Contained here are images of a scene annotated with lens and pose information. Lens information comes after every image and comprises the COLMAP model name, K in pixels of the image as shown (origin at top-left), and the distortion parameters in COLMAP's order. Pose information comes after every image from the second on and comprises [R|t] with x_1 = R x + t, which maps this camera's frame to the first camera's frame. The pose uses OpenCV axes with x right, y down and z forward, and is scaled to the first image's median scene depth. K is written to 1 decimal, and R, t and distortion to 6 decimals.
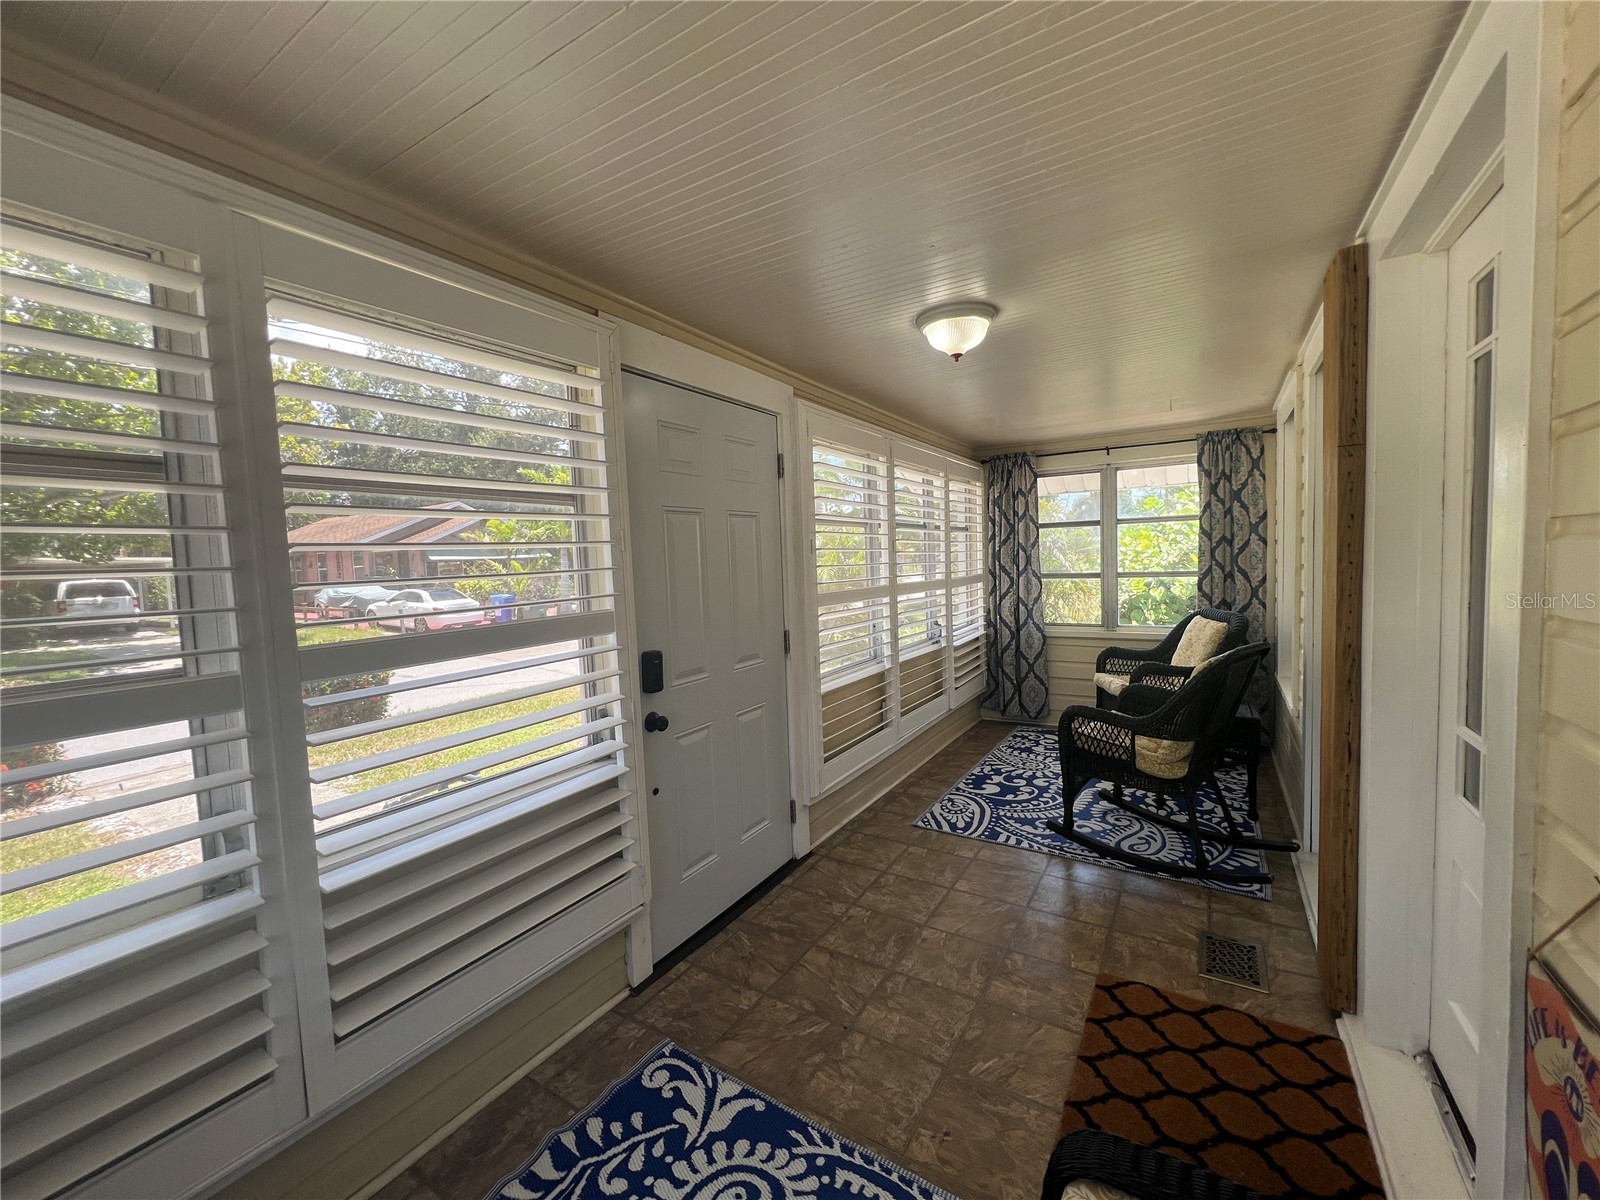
lens RADIAL K [[642.7, 0, 797.2], [0, 642.7, 599.4], [0, 0, 1]] dist [-0.002194, 0.000102]
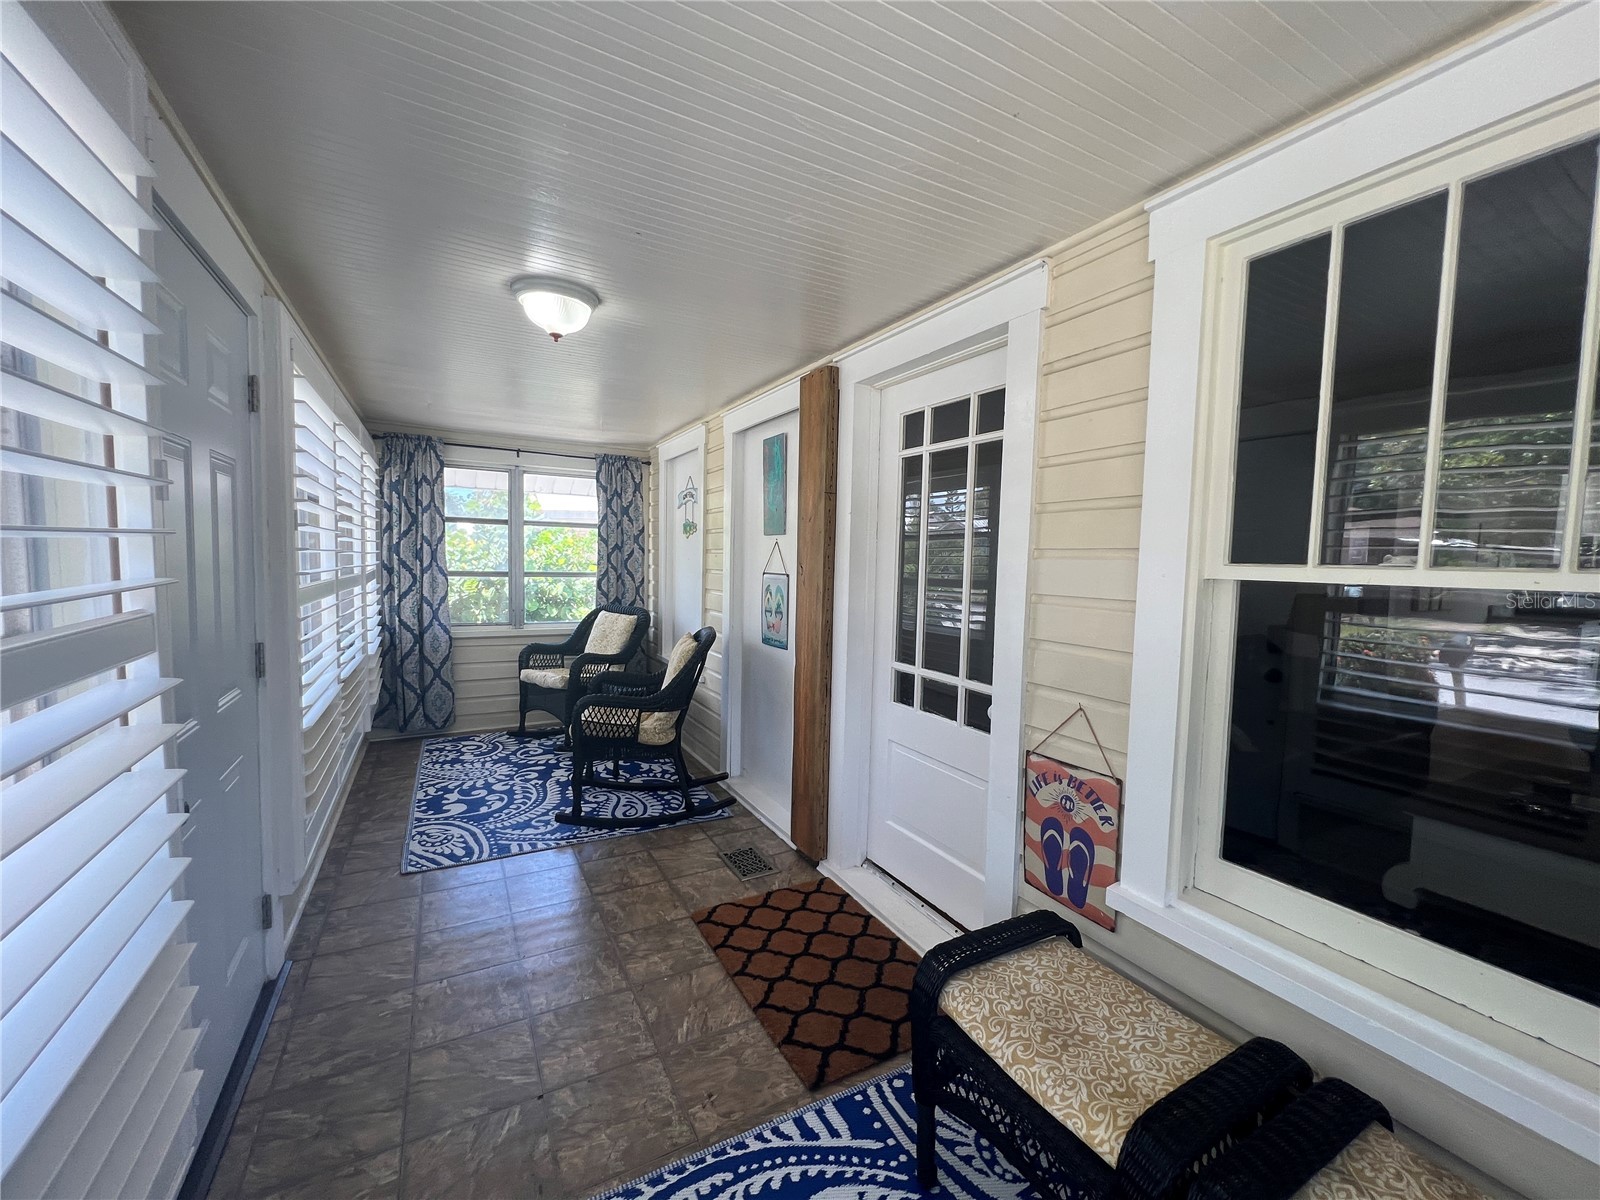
lens RADIAL K [[642.7, 0, 797.2], [0, 642.7, 599.4], [0, 0, 1]] dist [-0.002194, 0.000102]
pose [[0.484912, -0.009069, 0.874516, -0.252140], [0.012314, 0.999918, 0.003541, 0.005601], [-0.874476, 0.009051, 0.484984, 0.145561]]
